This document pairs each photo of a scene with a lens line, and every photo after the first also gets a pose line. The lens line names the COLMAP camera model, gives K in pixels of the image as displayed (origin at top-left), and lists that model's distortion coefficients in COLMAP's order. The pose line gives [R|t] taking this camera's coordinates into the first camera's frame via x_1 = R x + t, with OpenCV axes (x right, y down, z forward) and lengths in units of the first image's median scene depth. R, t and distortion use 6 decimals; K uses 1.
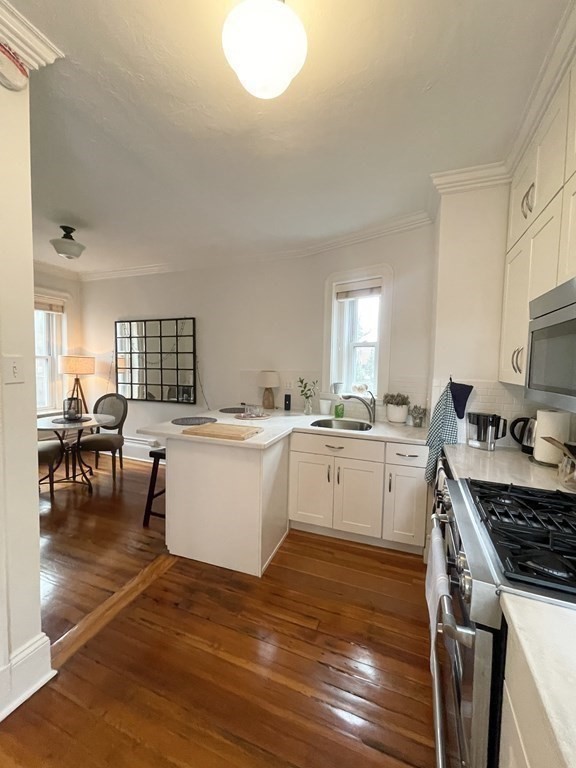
lens RADIAL K [[306.0, 0, 285.7], [0, 306.0, 386.3], [0, 0, 1]] dist [-0.001735, 0.000126]
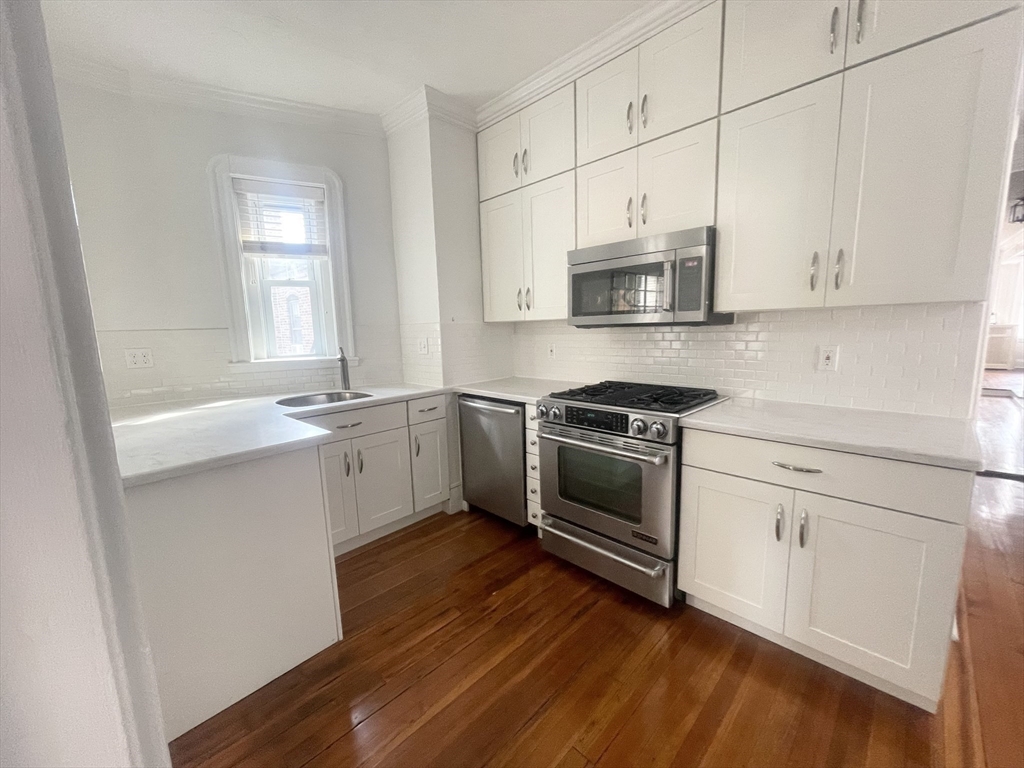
lens RADIAL K [[408.1, 0, 510.5], [0, 408.1, 389.2], [0, 0, 1]] dist [-0.001735, 0.000126]
pose [[0.389469, -0.170381, 0.905143, -1.769917], [0.084798, 0.985200, 0.148963, 0.013468], [-0.917128, 0.018738, 0.398153, 0.892770]]
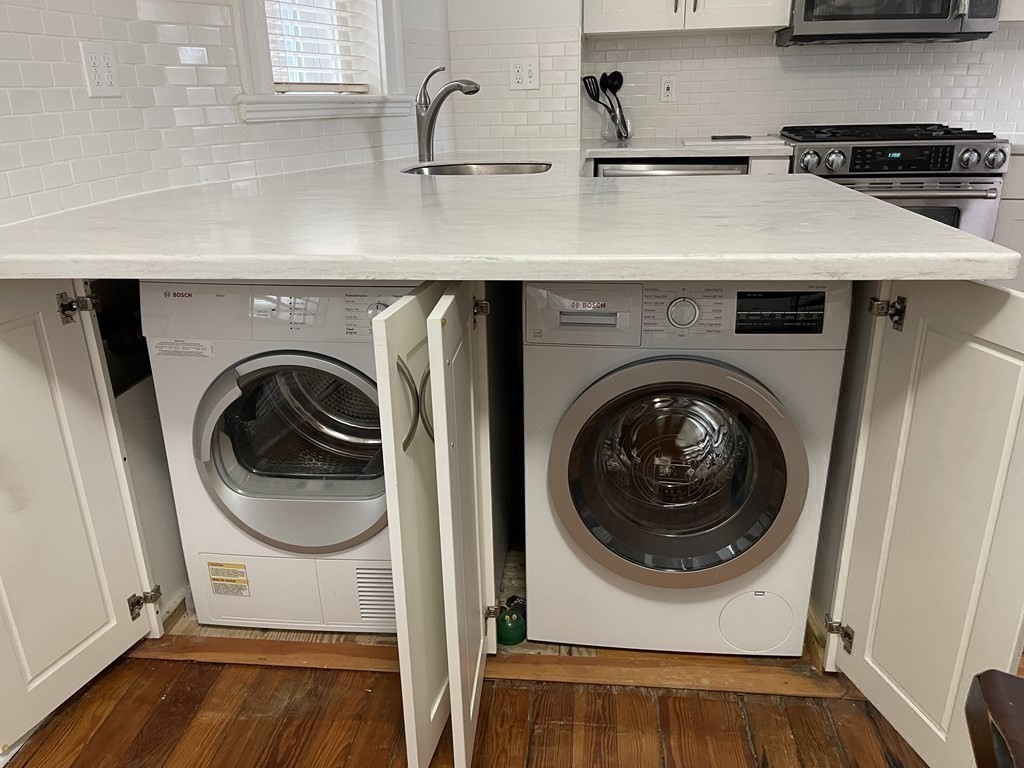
lens RADIAL K [[769.7, 0, 509.3], [0, 769.7, 386.8], [0, 0, 1]] dist [-0.003416, -0.014227]
pose [[-0.236312, -0.364511, 0.900715, -2.641252], [0.070513, 0.918093, 0.390043, 0.046946], [-0.969115, 0.155684, -0.191253, 4.273340]]
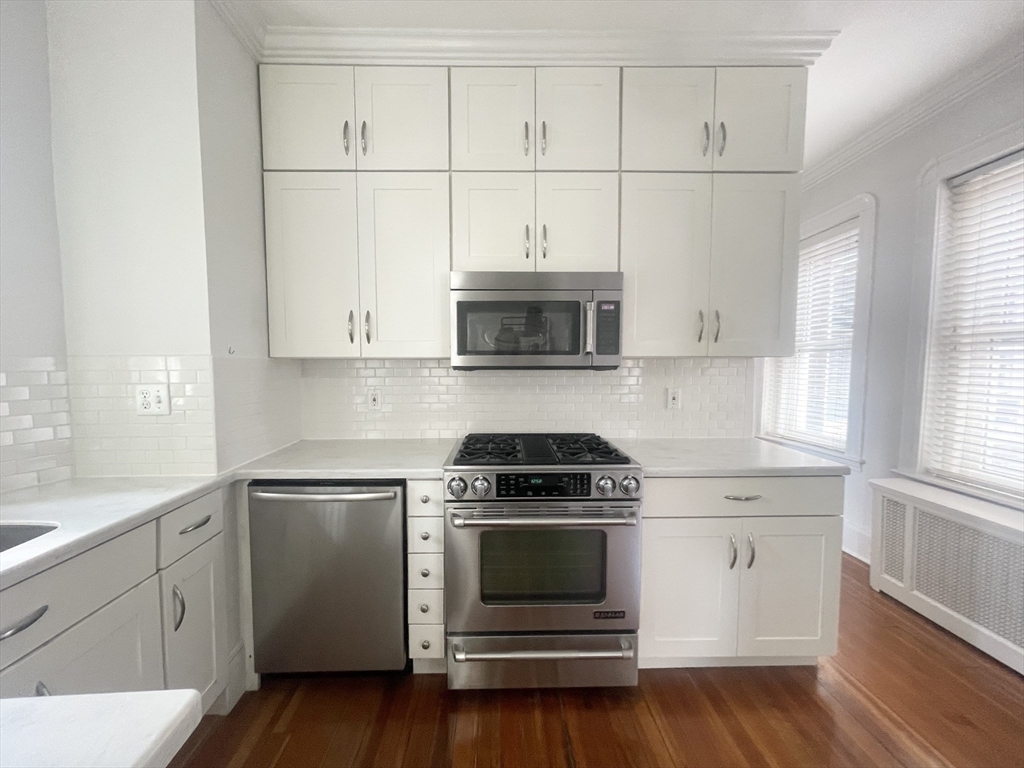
lens RADIAL K [[425.9, 0, 507.9], [0, 425.9, 388.1], [0, 0, 1]] dist [0.001487, 0.000443]
pose [[-0.398616, -0.073643, 0.914157, -1.083748], [0.042115, 0.994250, 0.098459, -0.071350], [-0.916151, 0.077747, -0.393222, 2.423173]]
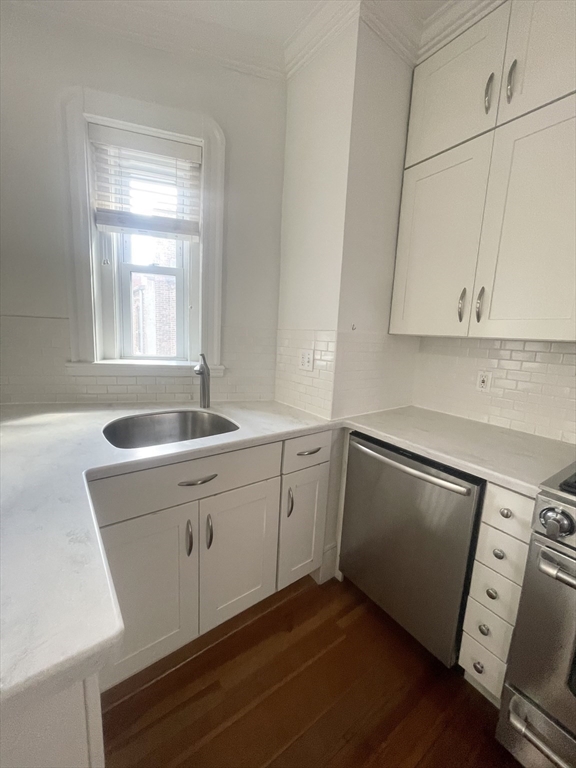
lens RADIAL K [[306.0, 0, 287.4], [0, 306.0, 381.5], [0, 0, 1]] dist [-0.001735, 0.000126]
pose [[0.540451, -0.125192, 0.832010, -0.440744], [0.009080, 0.989678, 0.143018, -0.046676], [-0.841327, -0.069740, 0.536009, 2.114321]]
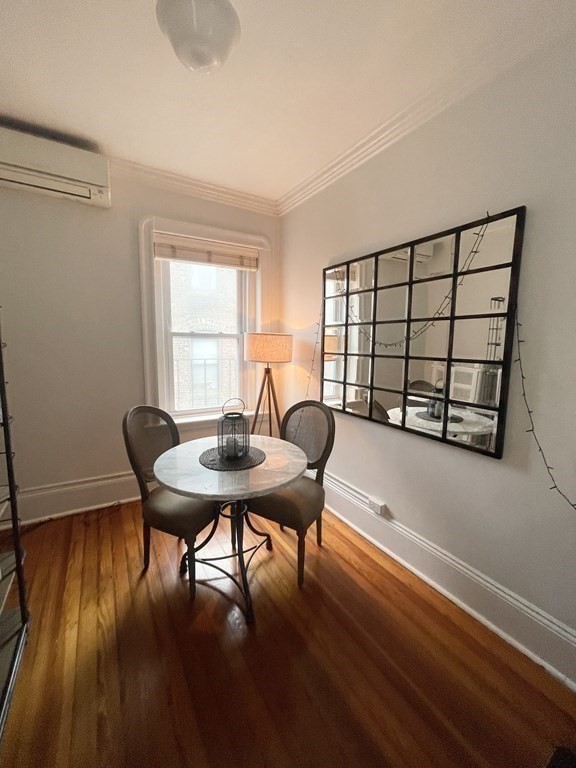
lens RADIAL K [[306.0, 0, 288.5], [0, 306.0, 378.2], [0, 0, 1]] dist [-0.001735, 0.000126]
pose [[0.787727, 0.063931, -0.612698, -0.257367], [-0.037326, 0.997726, 0.056116, -0.043286], [0.614893, -0.021334, 0.788322, 0.523358]]
